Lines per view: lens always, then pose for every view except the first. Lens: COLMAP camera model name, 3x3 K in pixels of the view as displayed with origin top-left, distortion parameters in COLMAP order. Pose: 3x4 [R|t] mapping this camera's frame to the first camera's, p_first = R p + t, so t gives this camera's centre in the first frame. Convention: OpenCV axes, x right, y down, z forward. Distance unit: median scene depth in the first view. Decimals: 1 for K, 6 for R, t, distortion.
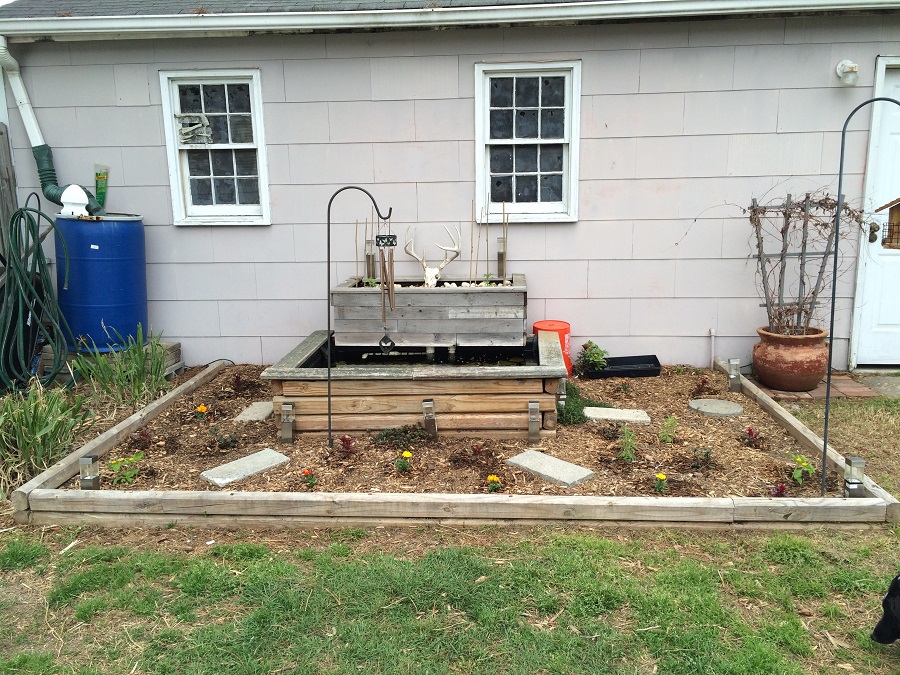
lens RADIAL K [[761.1, 0, 452.7], [0, 761.1, 339.4], [0, 0, 1]] dist [0.000753, -0.008724]
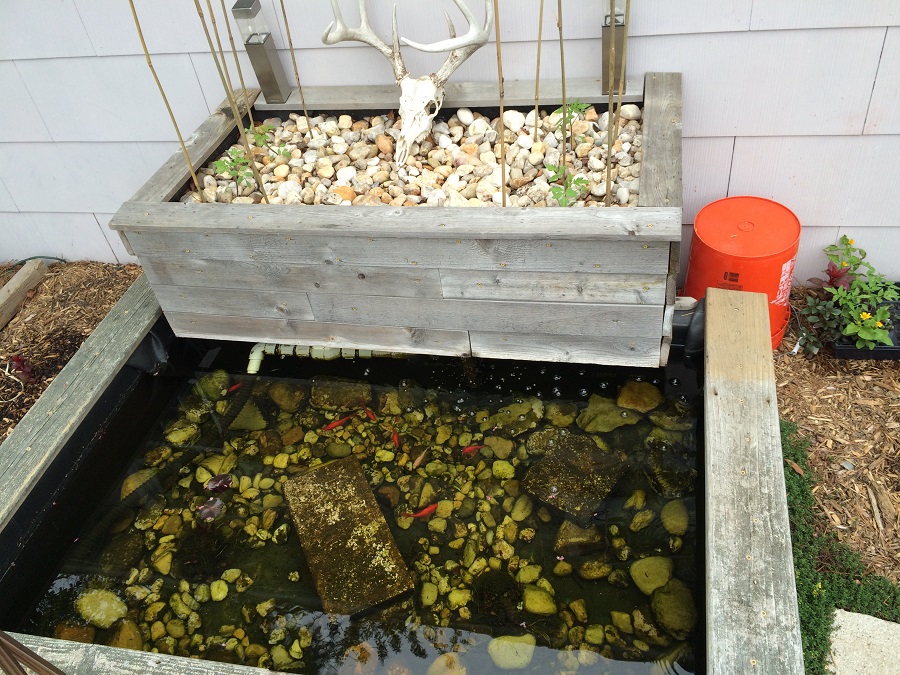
lens RADIAL K [[761.1, 0, 446.4], [0, 761.1, 336.4], [0, 0, 1]] dist [0.000753, -0.008724]
pose [[0.982997, 0.017709, -0.182768, 0.060274], [0.078913, 0.857996, 0.507559, -0.187711], [0.165803, -0.513351, 0.842010, 0.692881]]
